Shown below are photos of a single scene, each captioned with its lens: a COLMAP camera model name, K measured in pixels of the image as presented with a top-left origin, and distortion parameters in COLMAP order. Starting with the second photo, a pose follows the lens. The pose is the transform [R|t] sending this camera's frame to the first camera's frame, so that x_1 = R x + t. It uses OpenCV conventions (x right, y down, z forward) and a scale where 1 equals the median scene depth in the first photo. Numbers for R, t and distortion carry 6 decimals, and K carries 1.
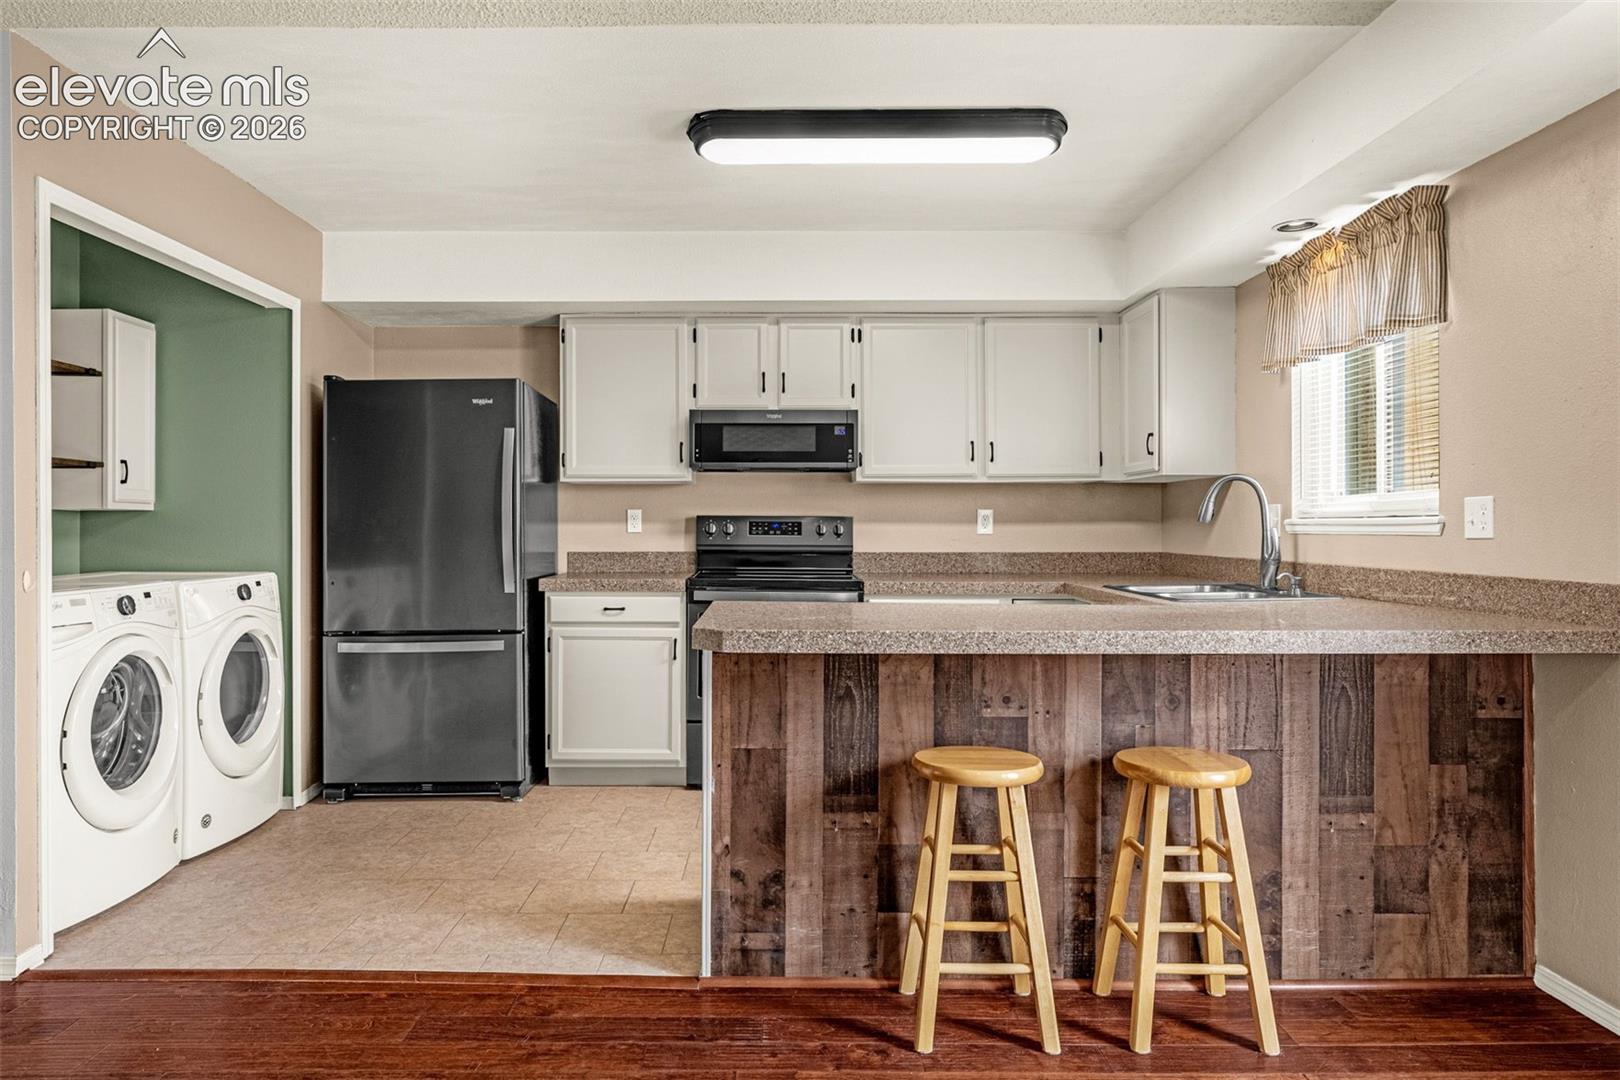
lens RADIAL K [[1105.2, 0, 777.1], [0, 1105.2, 524.6], [0, 0, 1]] dist [0.004061, 0.000162]
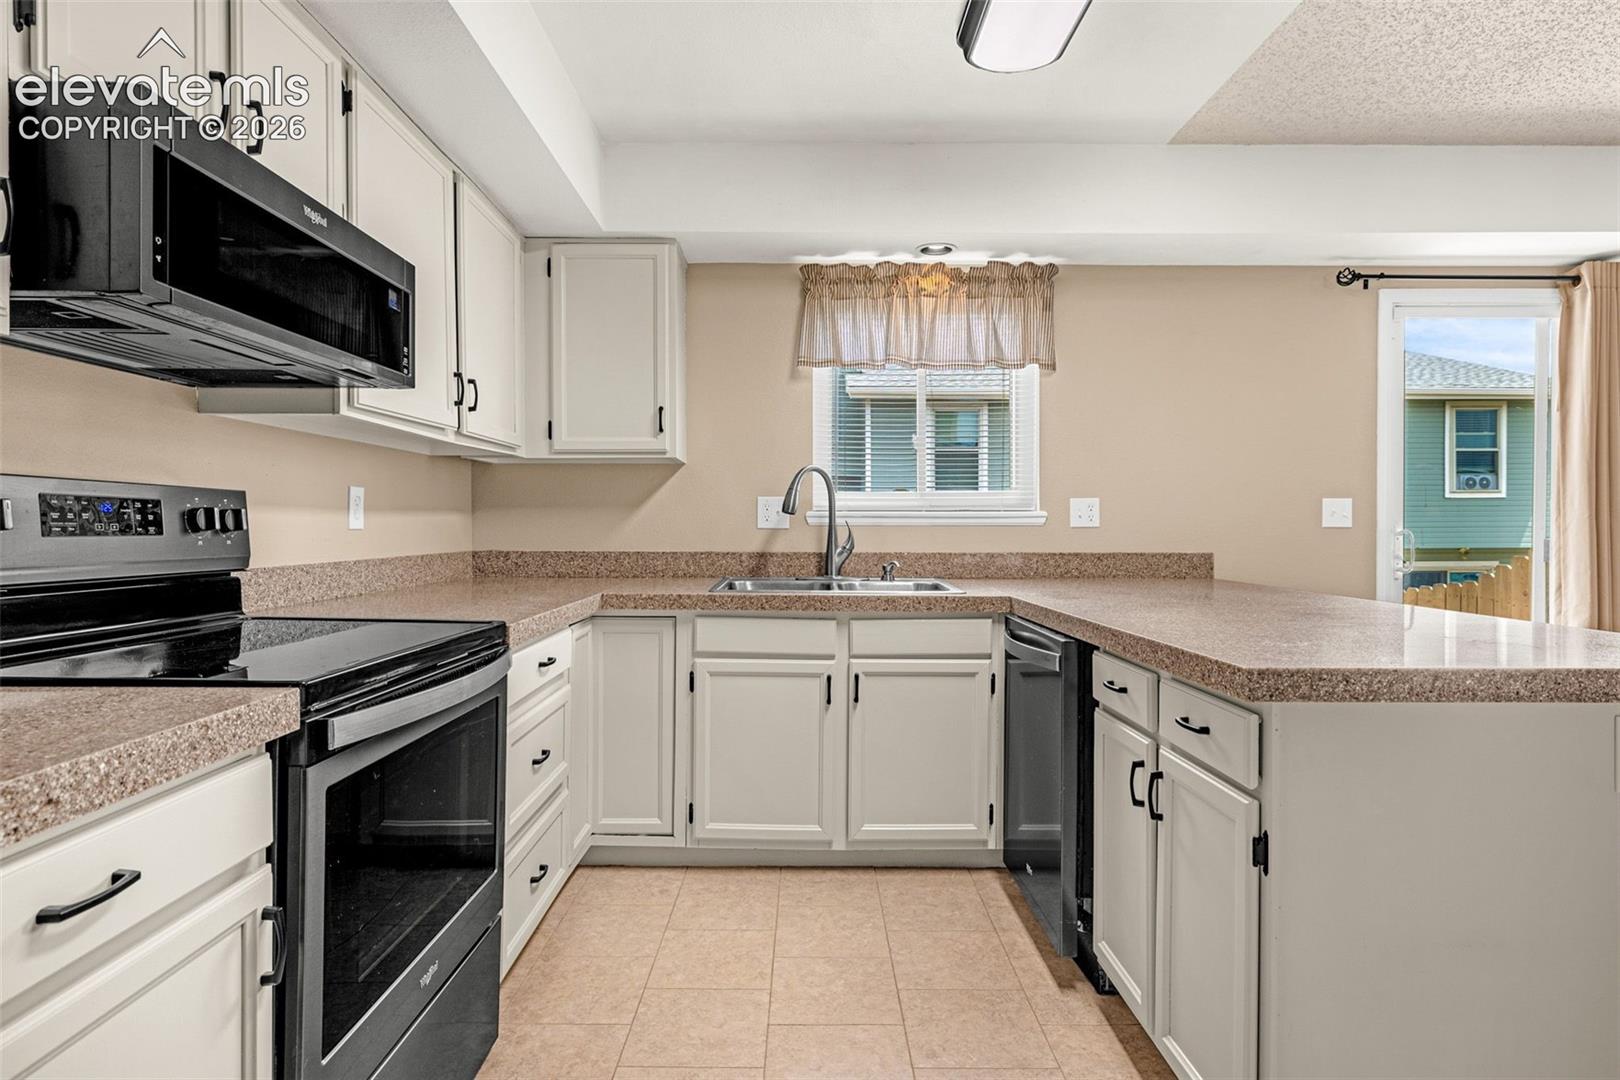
lens RADIAL K [[876.0, 0, 777.6], [0, 876.0, 536.9], [0, 0, 1]] dist [0.009570, 0.000159]
pose [[-0.005755, -0.015265, 0.999867, -0.440831], [-0.002822, 0.999880, 0.015249, 0.007744], [-0.999979, -0.002734, -0.005797, 1.223943]]
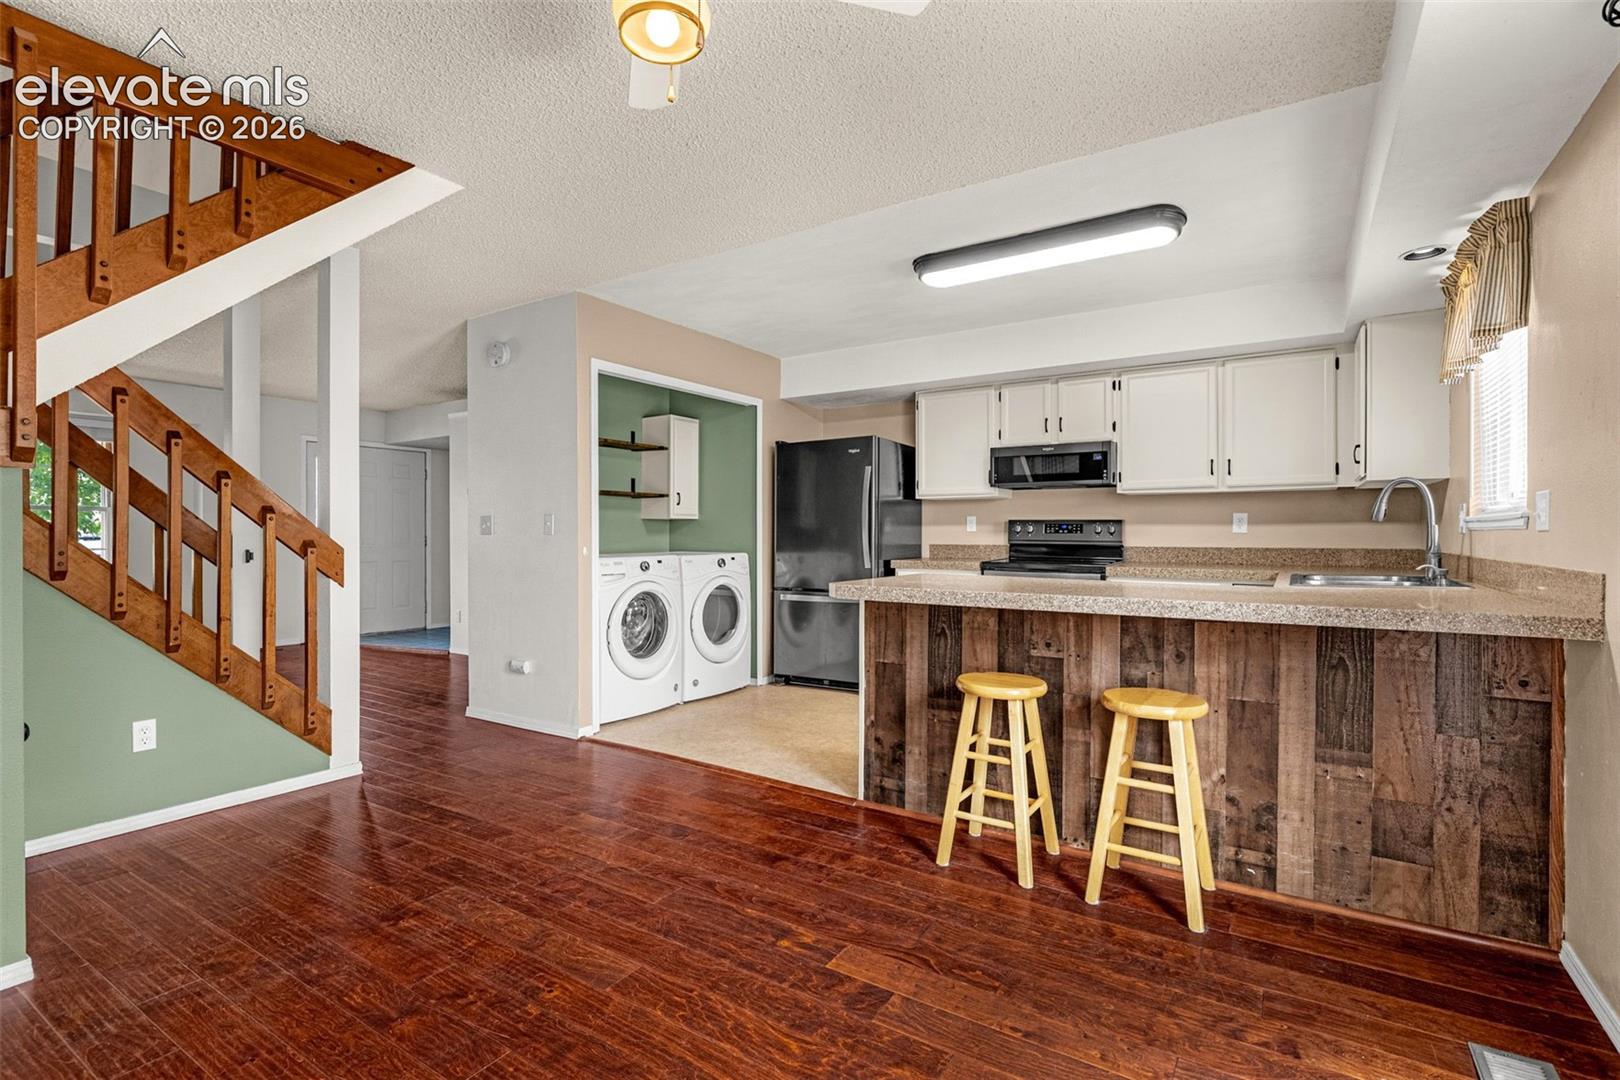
lens RADIAL K [[758.2, 0, 798.2], [0, 758.2, 539.9], [0, 0, 1]] dist [0.000562, 0.001486]
pose [[0.839789, 0.005913, -0.542880, 0.375575], [-0.000087, 0.999942, 0.010757, 0.011743], [0.542913, -0.008987, 0.839741, 0.013309]]
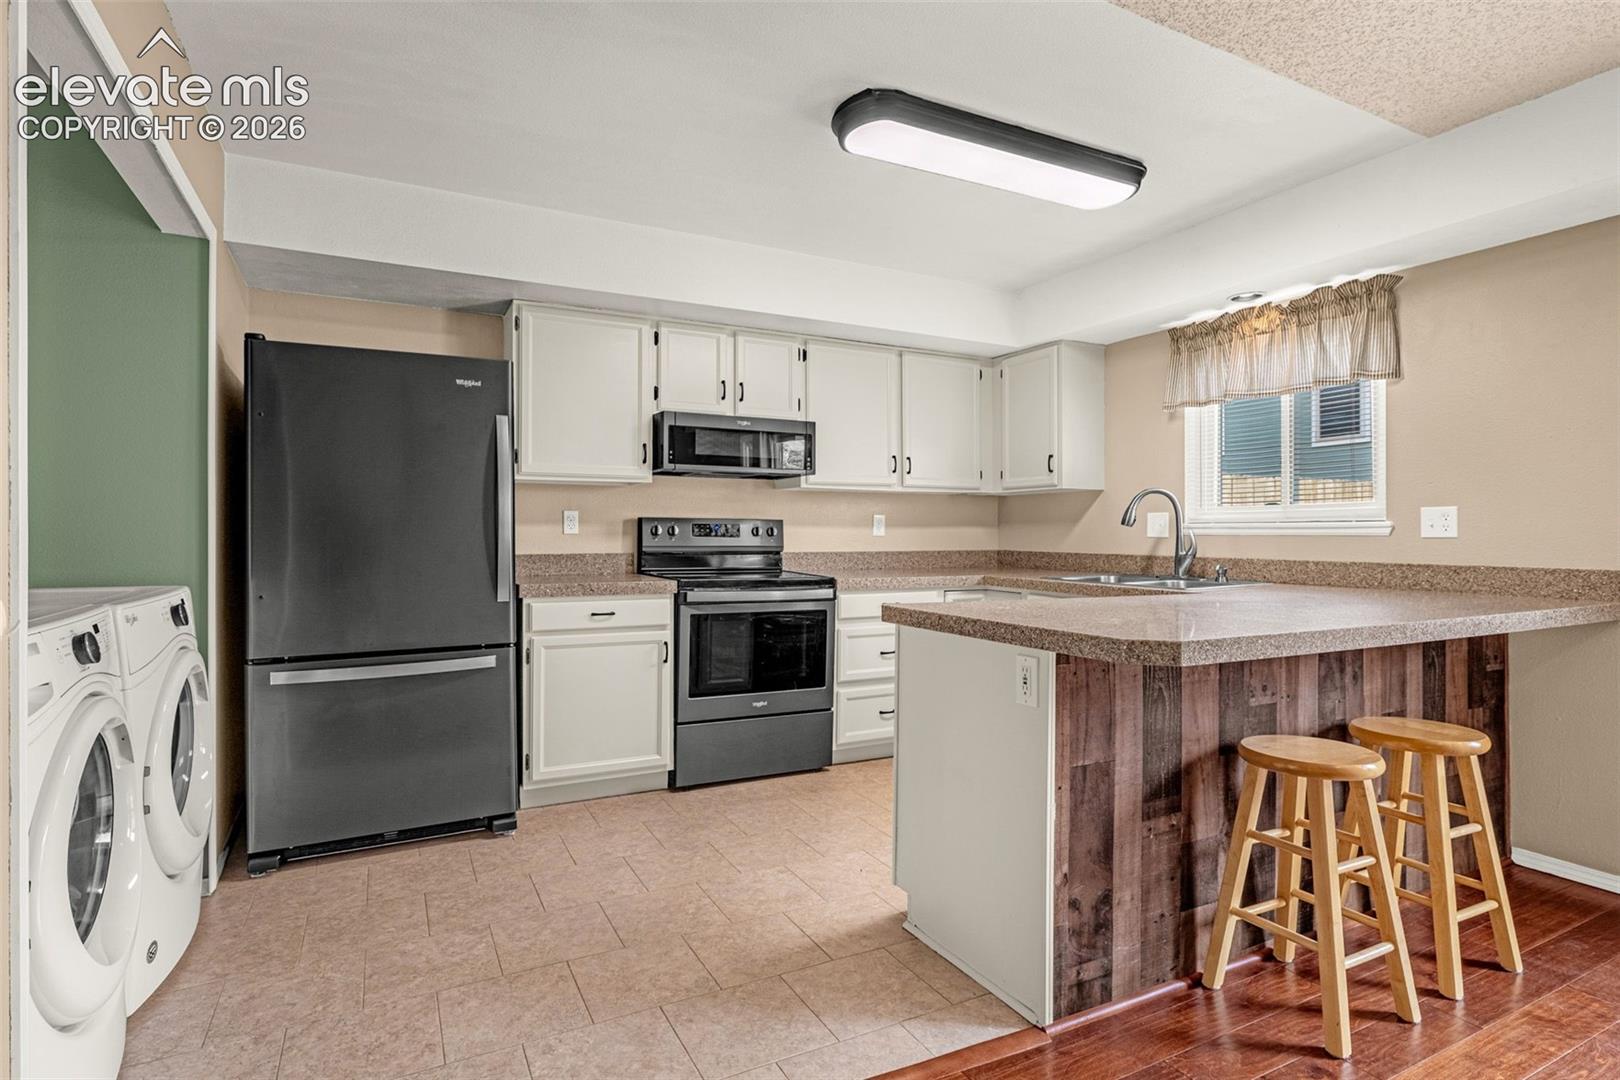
lens RADIAL K [[819.1, 0, 809.1], [0, 819.1, 531.4], [0, 0, 1]] dist [-0.000176, 0.000508]
pose [[0.883223, 0.003114, 0.468942, -0.452331], [-0.003448, 0.999994, -0.000147, 0.006651], [-0.468940, -0.001487, 0.883229, 0.412810]]
